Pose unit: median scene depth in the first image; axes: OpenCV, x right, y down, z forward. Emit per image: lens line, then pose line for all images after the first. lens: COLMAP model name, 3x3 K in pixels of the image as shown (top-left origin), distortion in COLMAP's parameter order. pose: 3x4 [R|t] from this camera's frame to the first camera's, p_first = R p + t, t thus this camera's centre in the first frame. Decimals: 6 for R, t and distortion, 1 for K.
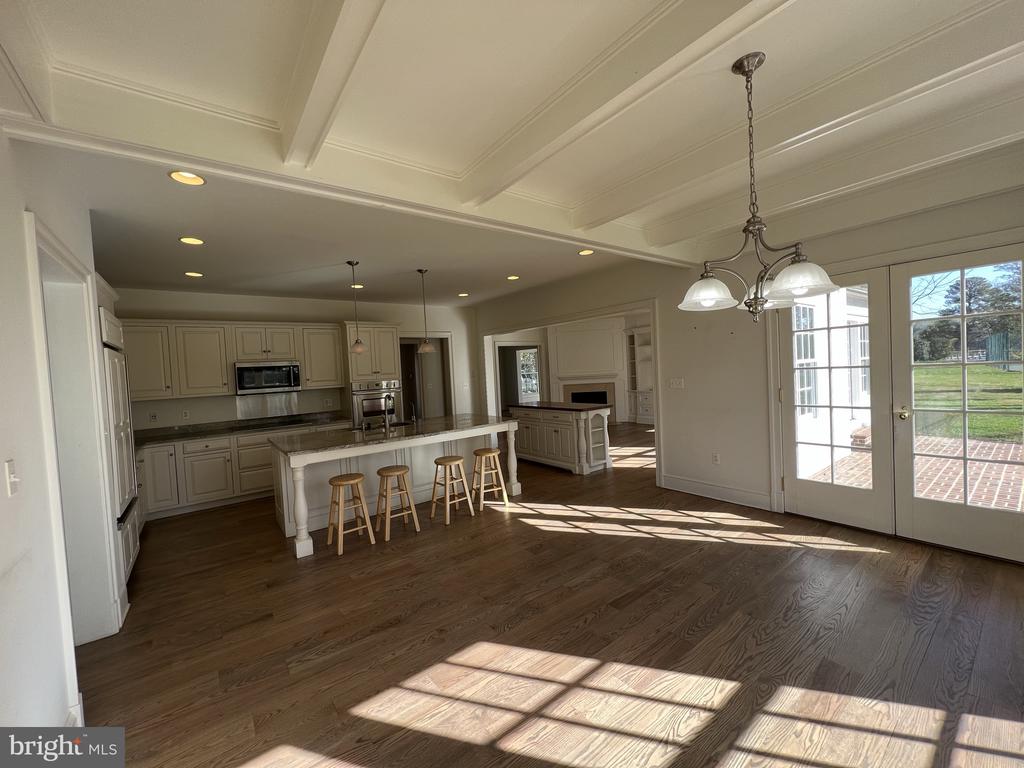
lens RADIAL K [[411.1, 0, 516.3], [0, 411.1, 379.8], [0, 0, 1]] dist [0.003774, -0.000373]
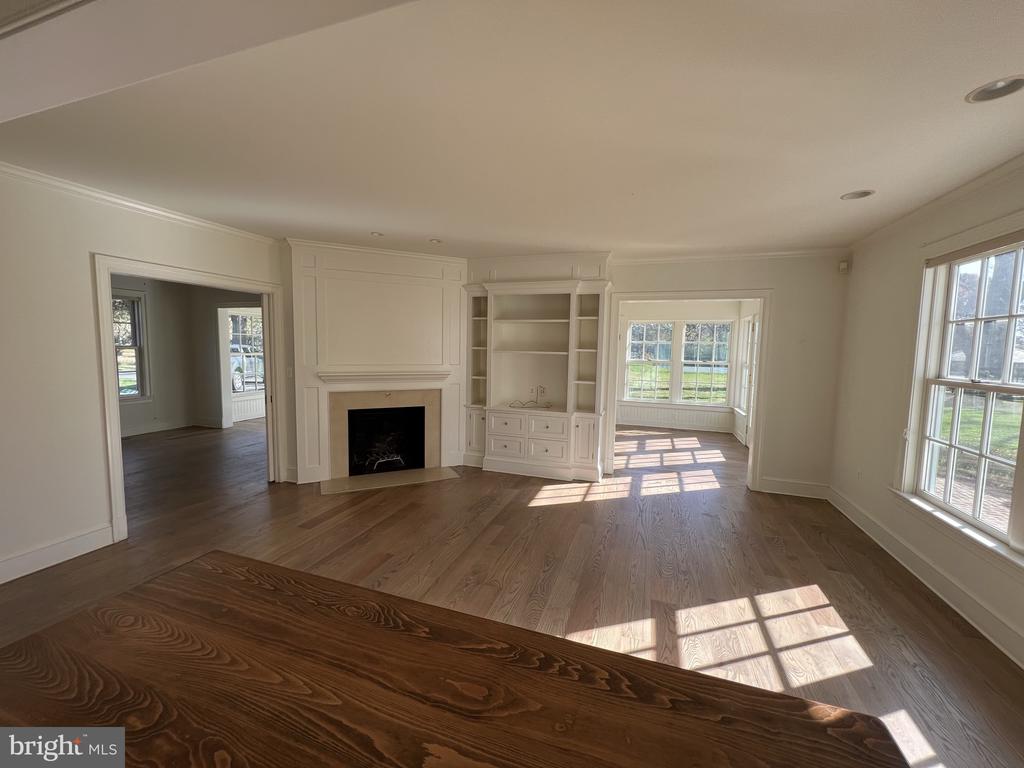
lens RADIAL K [[411.1, 0, 509.0], [0, 411.1, 382.7], [0, 0, 1]] dist [0.003774, -0.000373]
pose [[0.835871, 0.018772, 0.548605, 0.035768], [-0.042671, 0.998613, 0.030845, -0.020384], [-0.547266, -0.049192, 0.835512, 0.553364]]
